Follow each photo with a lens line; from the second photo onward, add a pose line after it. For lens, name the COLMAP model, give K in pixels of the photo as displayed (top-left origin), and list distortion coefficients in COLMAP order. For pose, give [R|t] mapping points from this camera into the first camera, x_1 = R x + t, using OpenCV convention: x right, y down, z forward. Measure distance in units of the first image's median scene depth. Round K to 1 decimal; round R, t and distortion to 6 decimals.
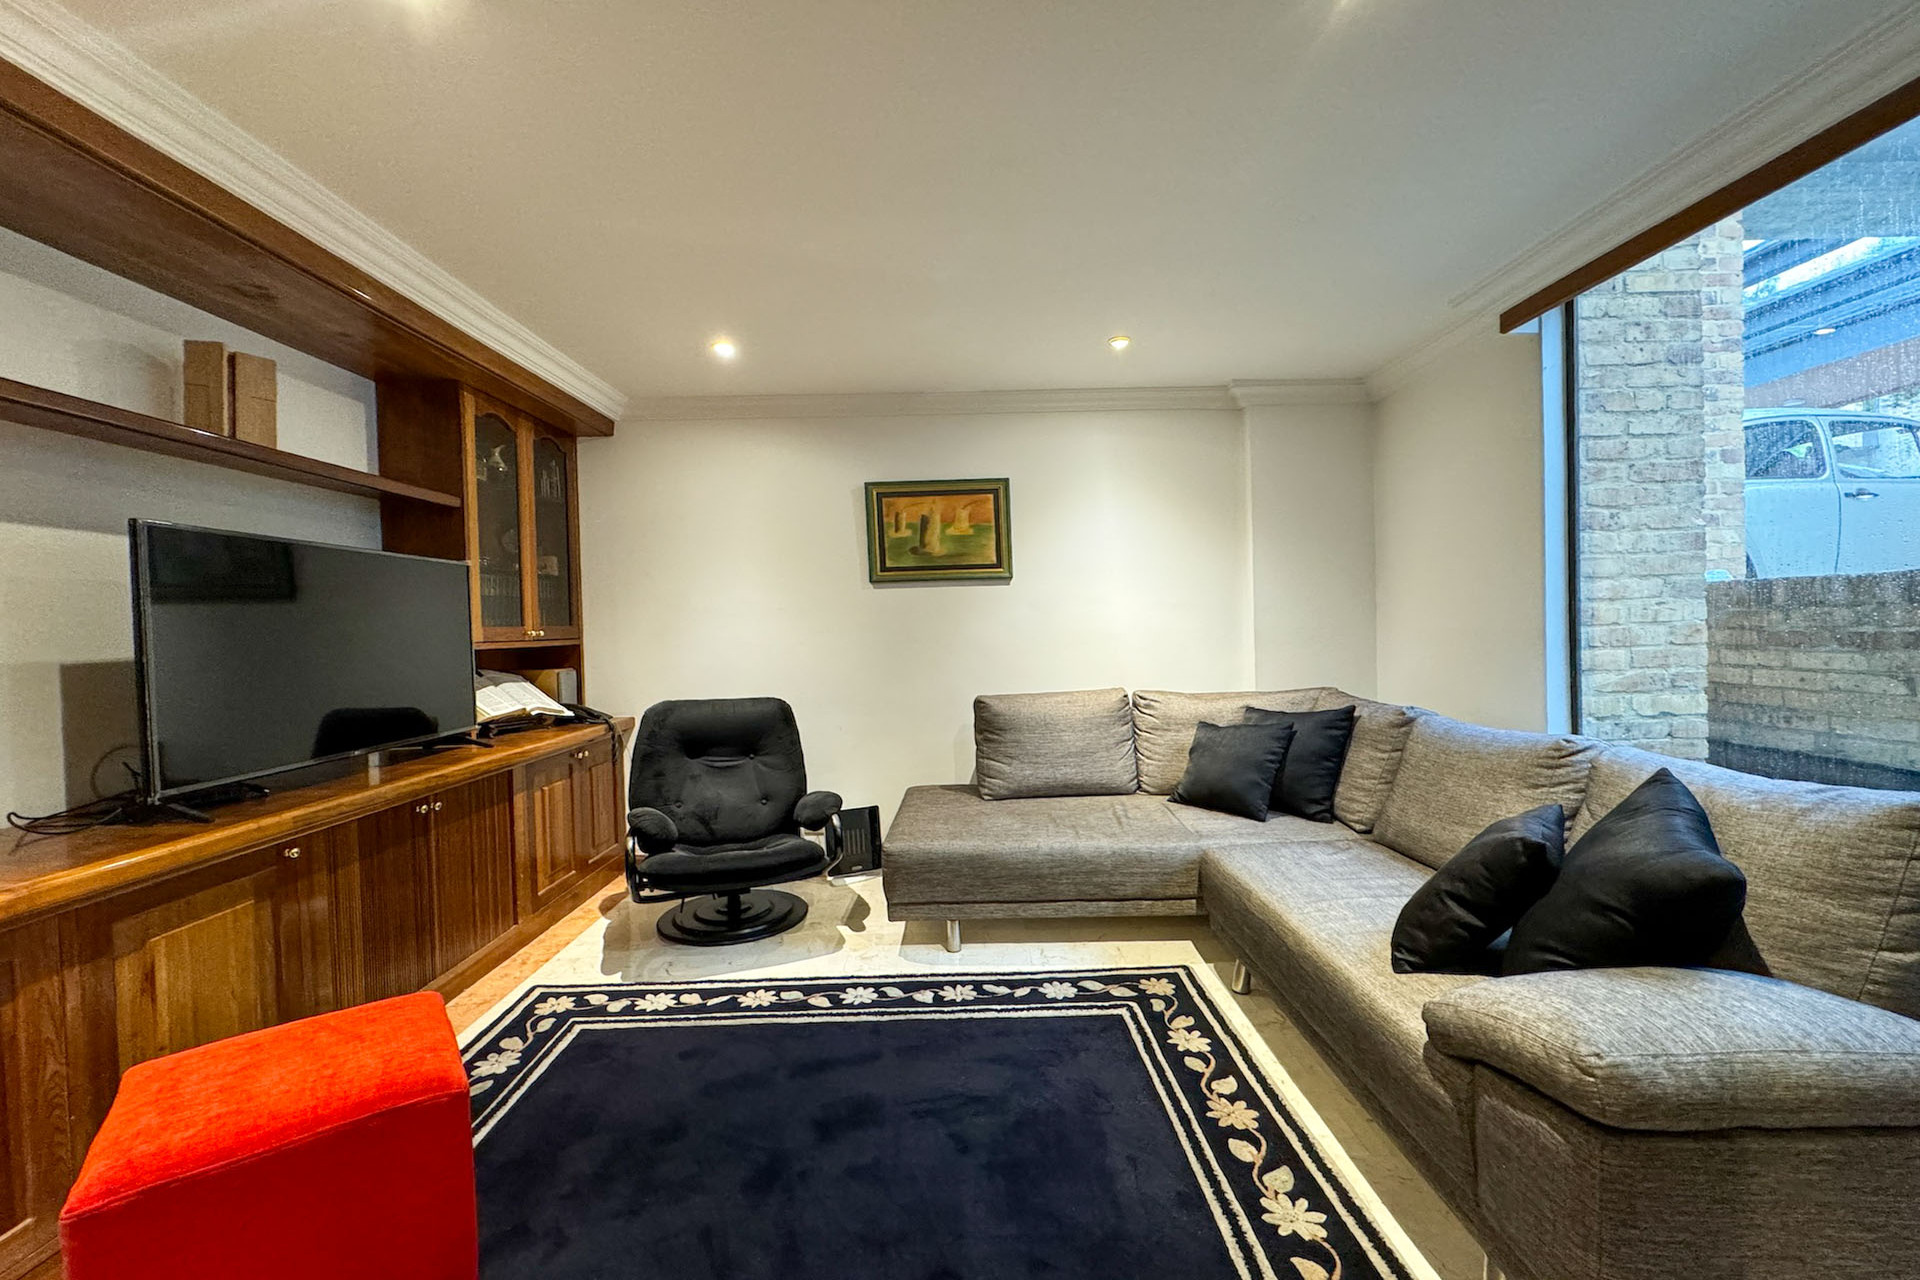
lens RADIAL K [[783.1, 0, 963.0], [0, 783.1, 634.8], [0, 0, 1]] dist [-0.000231, 0.000639]
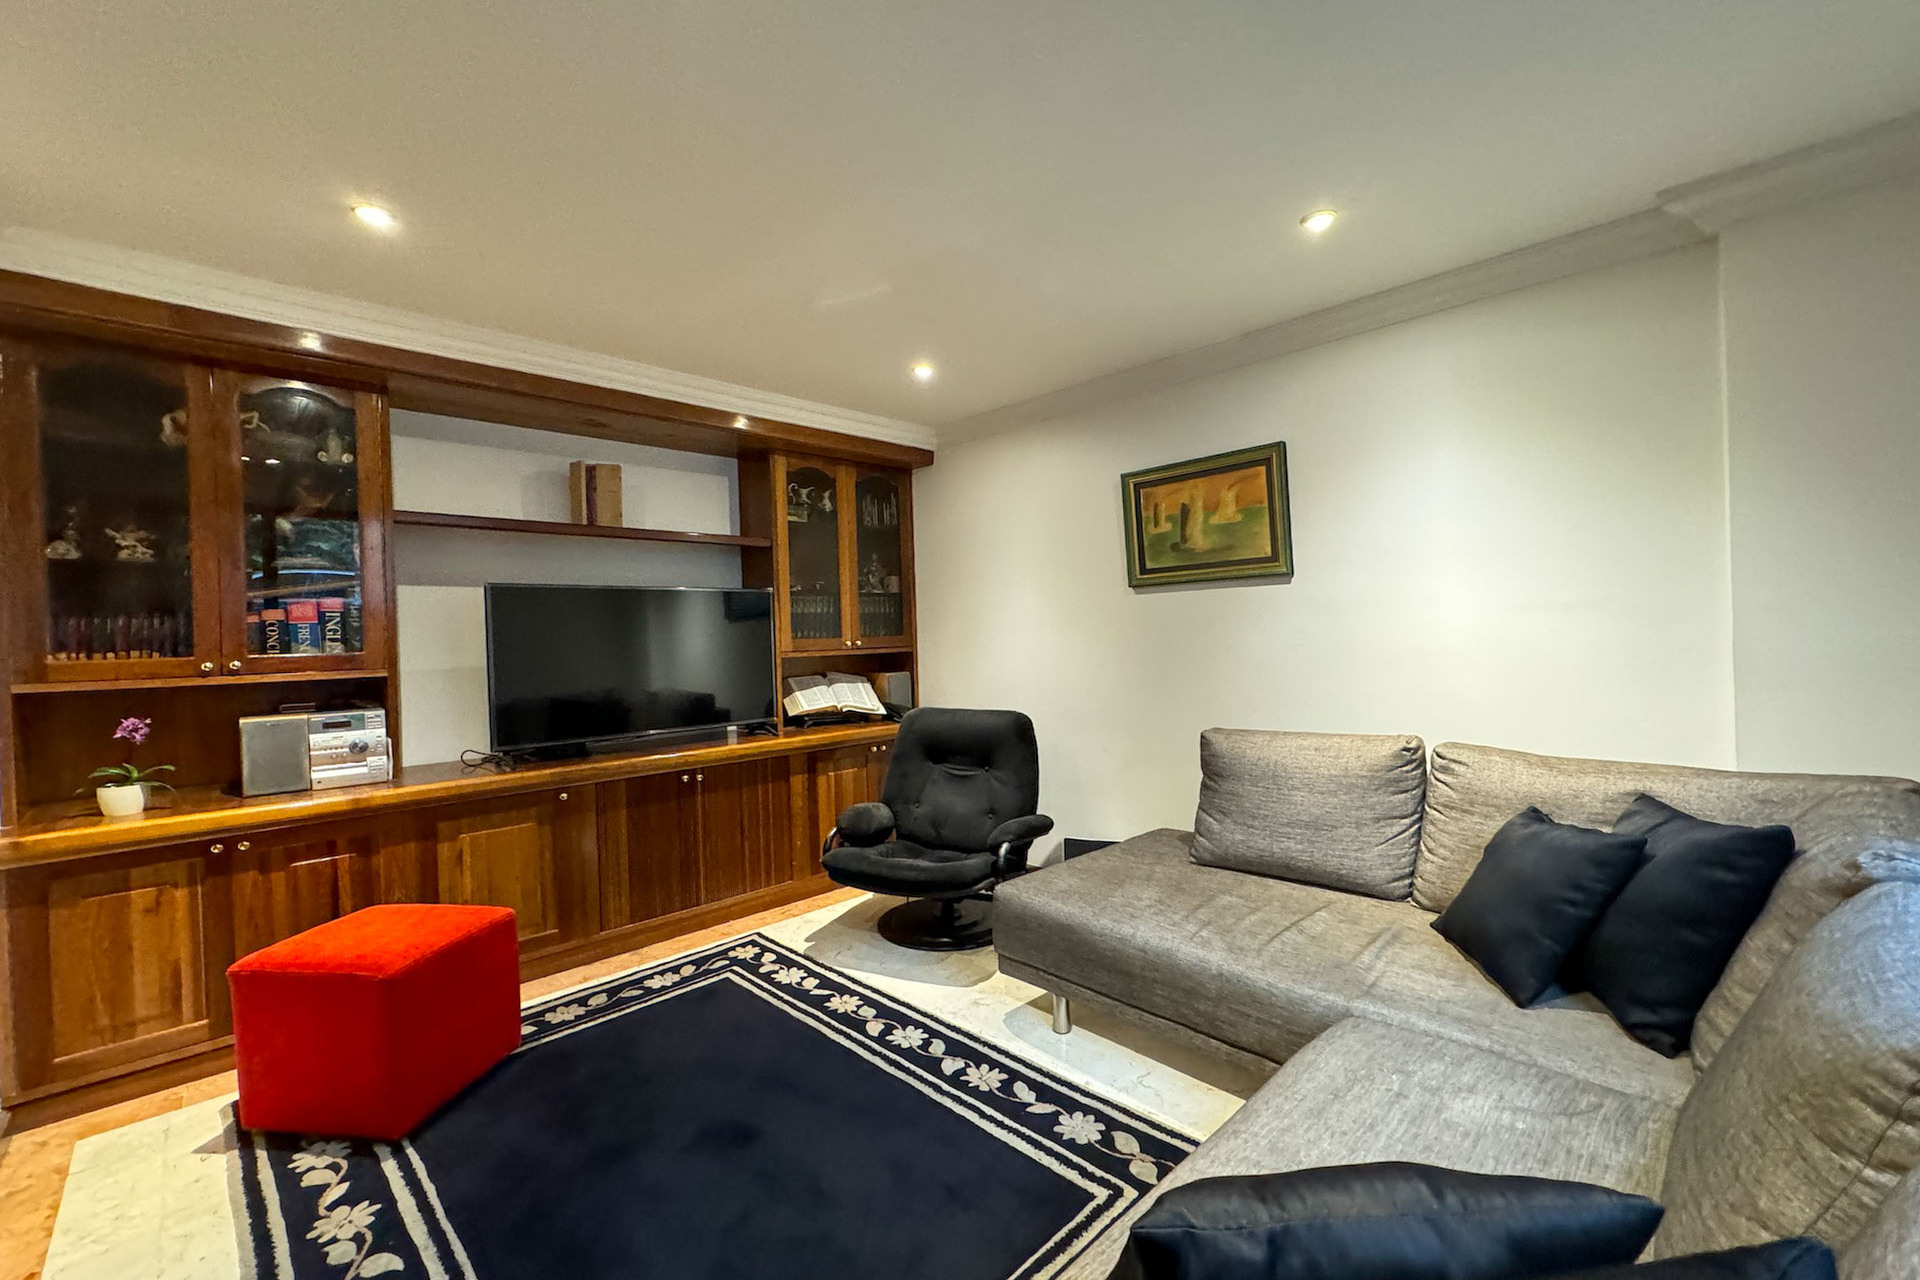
lens RADIAL K [[783.1, 0, 961.7], [0, 783.1, 639.0], [0, 0, 1]] dist [-0.000231, 0.000639]
pose [[0.696391, 0.008680, -0.717610, 0.477011], [0.002191, 0.999896, 0.014220, -0.027692], [0.717659, -0.011475, 0.696300, 0.318014]]
